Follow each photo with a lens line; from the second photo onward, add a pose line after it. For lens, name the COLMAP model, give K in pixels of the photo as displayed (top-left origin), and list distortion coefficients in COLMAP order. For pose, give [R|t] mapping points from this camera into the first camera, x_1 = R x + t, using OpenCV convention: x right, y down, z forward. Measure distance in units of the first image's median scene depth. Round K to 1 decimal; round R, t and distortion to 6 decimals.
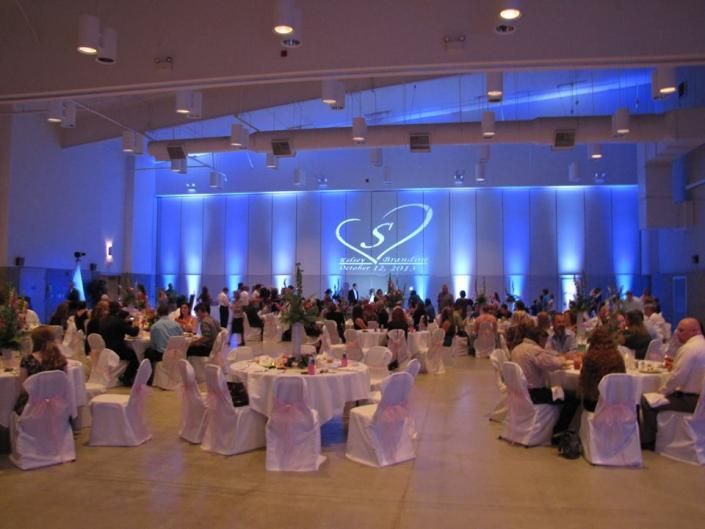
lens RADIAL K [[600.4, 0, 352.5], [0, 600.4, 264.5], [0, 0, 1]] dist [-0.179408, 0.164899]
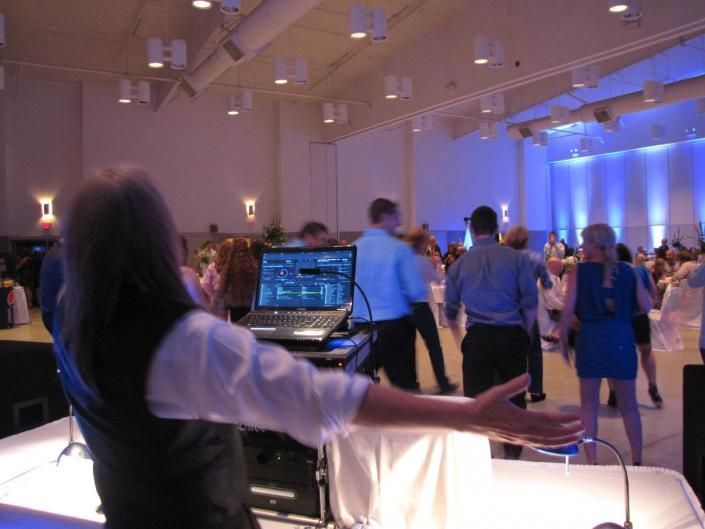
lens RADIAL K [[600.4, 0, 352.5], [0, 600.4, 264.5], [0, 0, 1]] dist [-0.179408, 0.164899]
pose [[0.674335, -0.006261, -0.738399, 0.293892], [0.063019, 0.996804, 0.049100, 0.002598], [0.735732, -0.079643, 0.672574, -0.097769]]
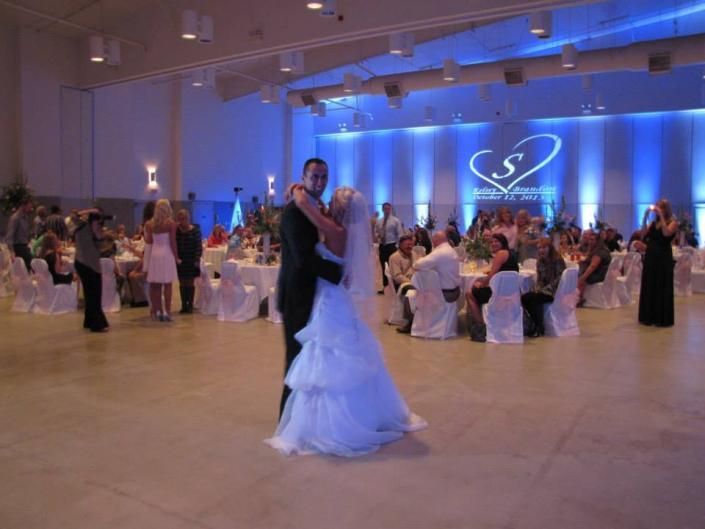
lens RADIAL K [[600.4, 0, 352.5], [0, 600.4, 264.5], [0, 0, 1]] dist [-0.179408, 0.164899]
pose [[0.934115, 0.025473, -0.356063, 0.166536], [0.015217, 0.993703, 0.111010, 0.003748], [0.356648, -0.109114, 0.927845, -0.073859]]
